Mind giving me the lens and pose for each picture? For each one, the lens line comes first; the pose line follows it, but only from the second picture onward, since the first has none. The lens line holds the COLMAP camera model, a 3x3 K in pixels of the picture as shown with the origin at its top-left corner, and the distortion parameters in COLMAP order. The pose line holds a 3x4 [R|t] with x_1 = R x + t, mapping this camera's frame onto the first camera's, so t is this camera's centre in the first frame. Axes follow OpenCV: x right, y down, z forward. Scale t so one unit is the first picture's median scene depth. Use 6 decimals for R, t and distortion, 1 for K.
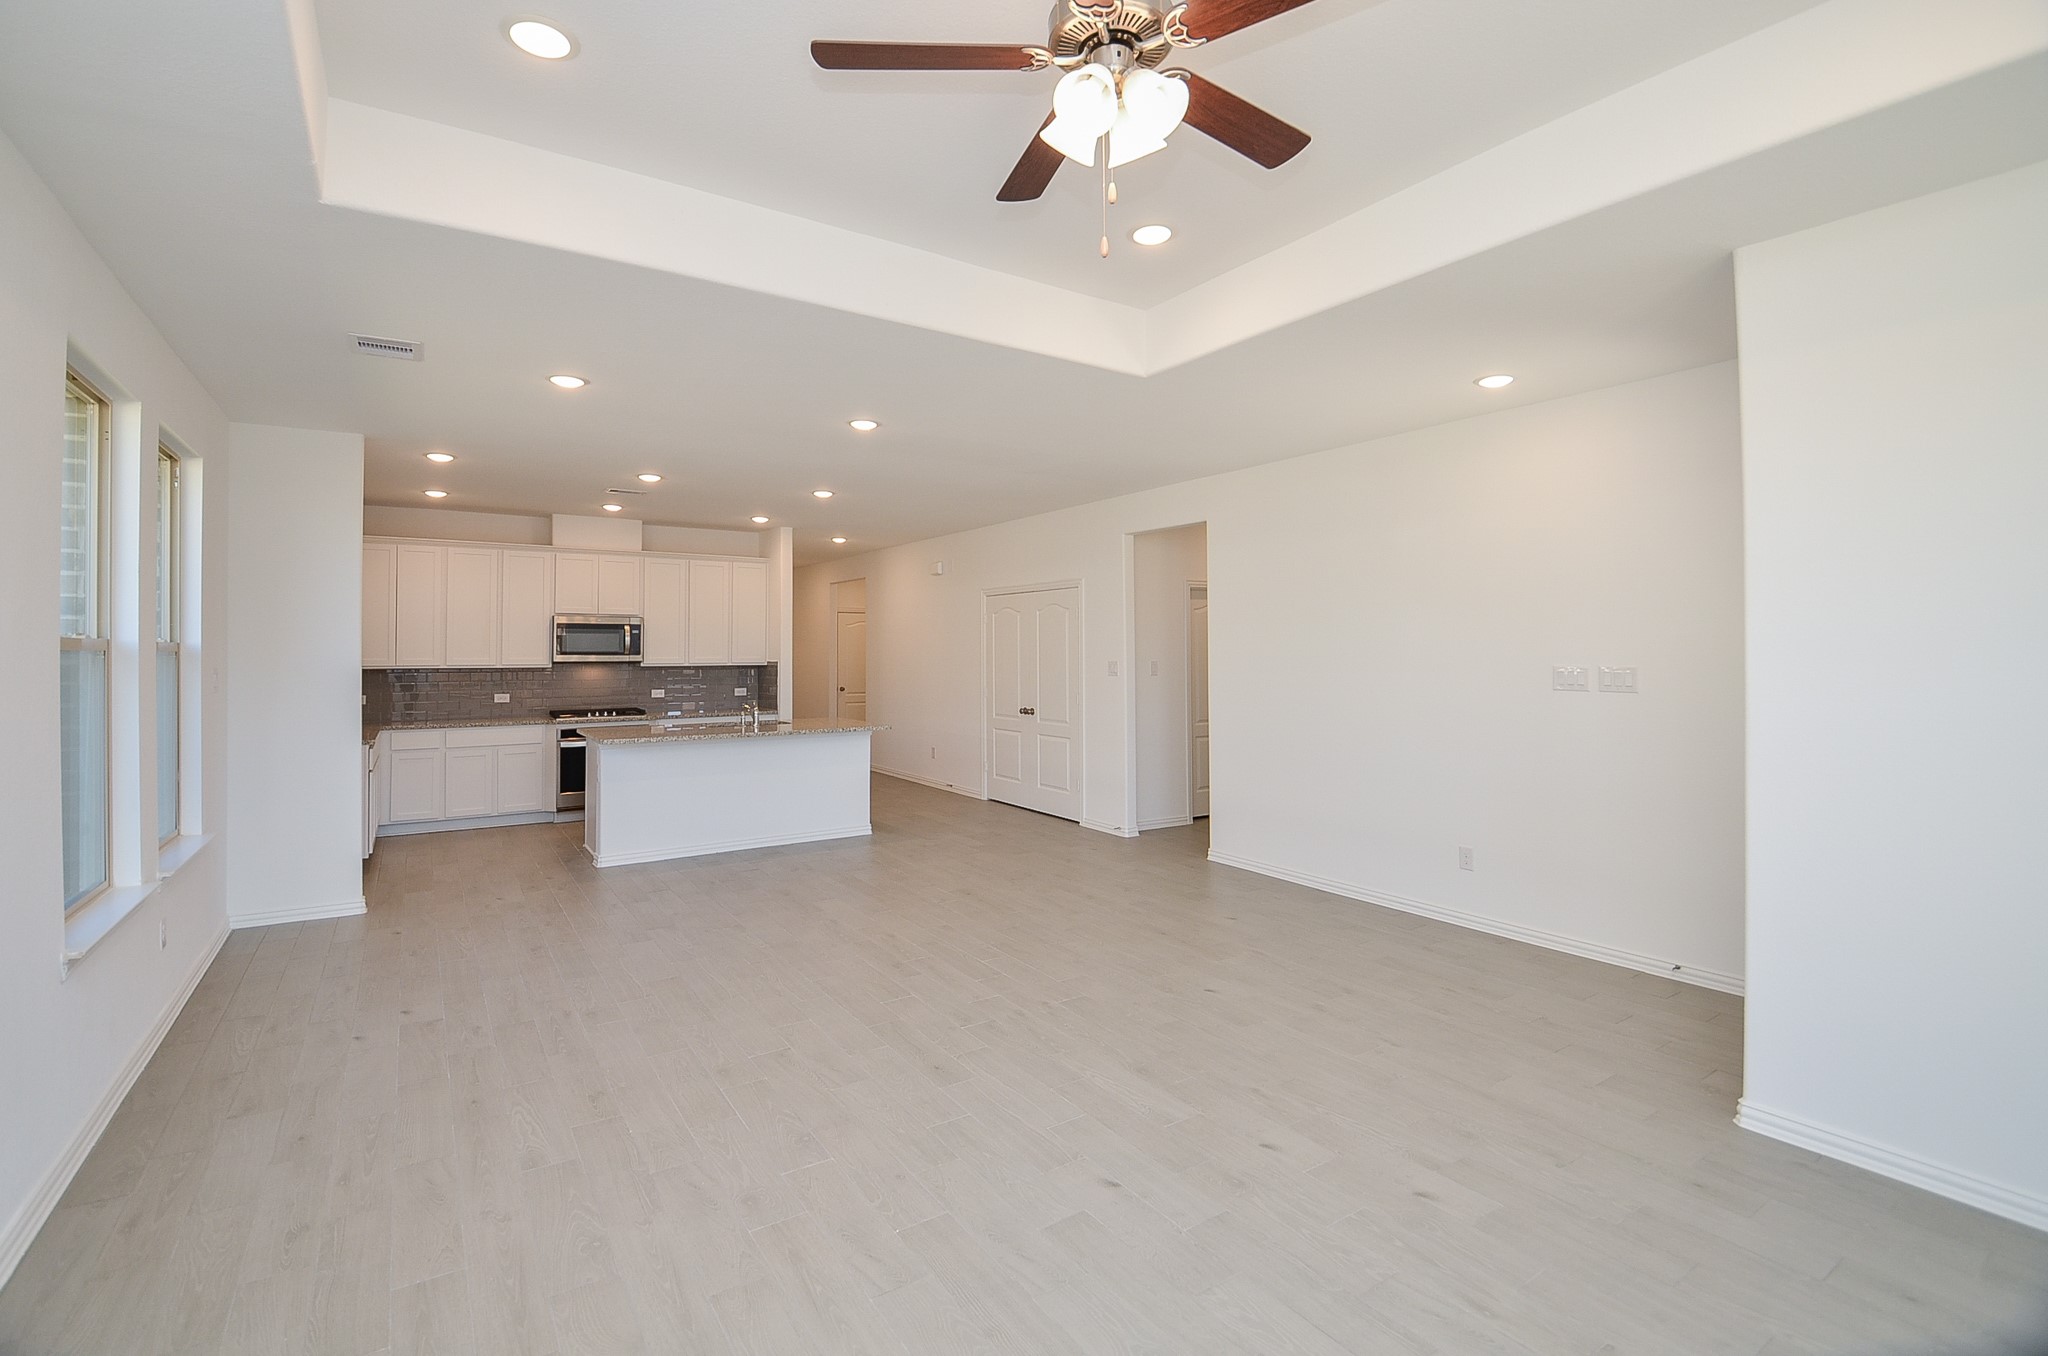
lens RADIAL K [[906.0, 0, 1016.8], [0, 906.0, 641.2], [0, 0, 1]] dist [-0.042255, -0.000435]
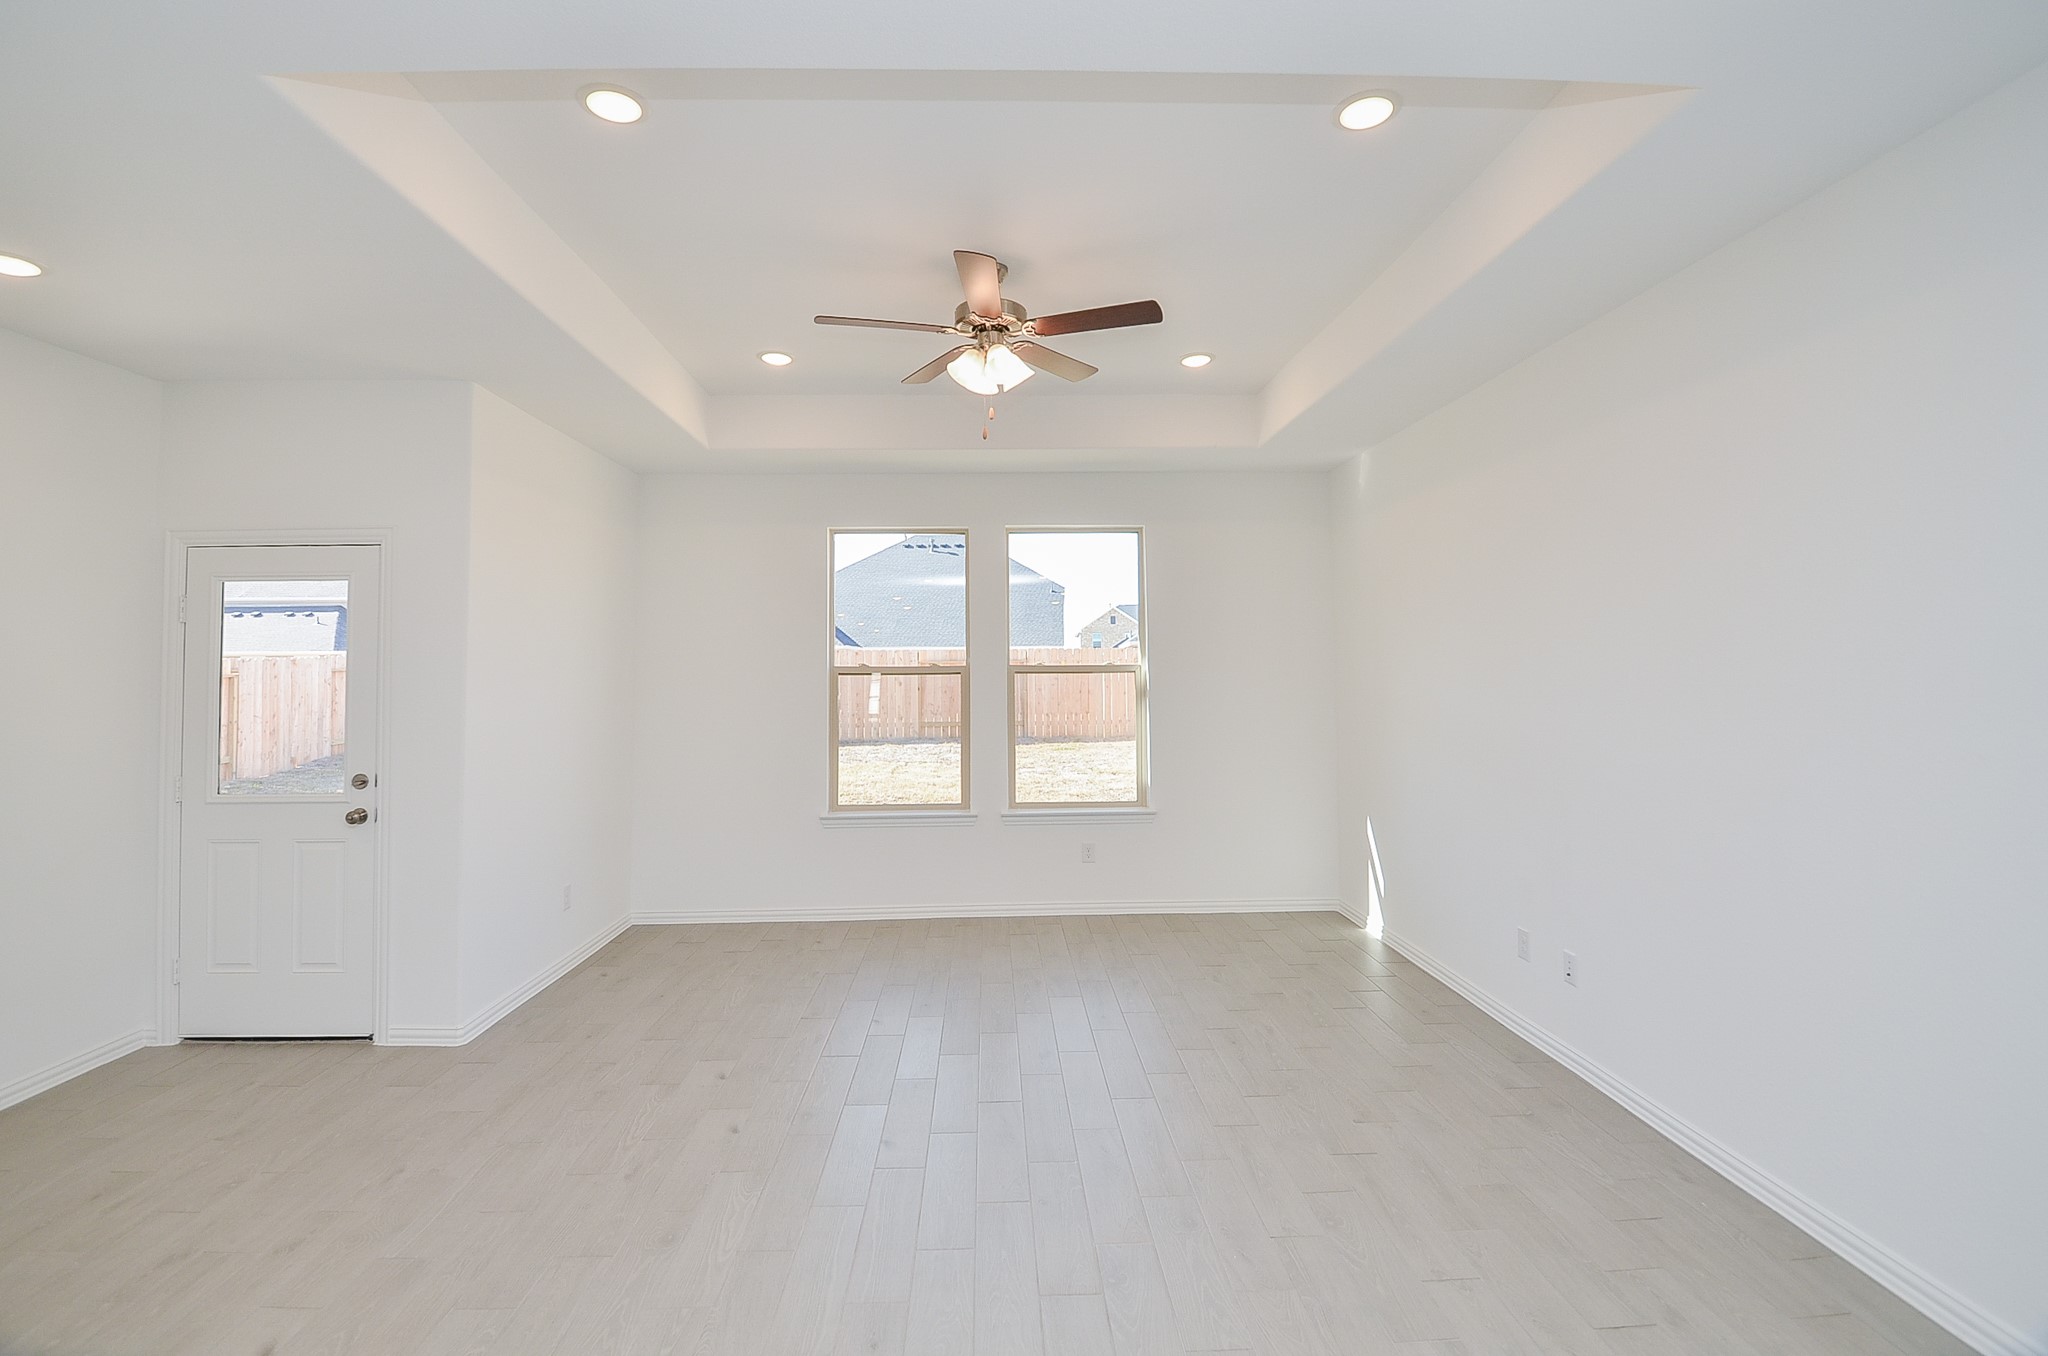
lens RADIAL K [[906.0, 0, 1016.8], [0, 906.0, 641.2], [0, 0, 1]] dist [-0.042255, -0.000435]
pose [[-0.851610, 0.022742, 0.523682, -0.548015], [0.001738, 0.999175, -0.040565, 0.007362], [-0.524172, -0.033636, -0.850948, 1.604983]]
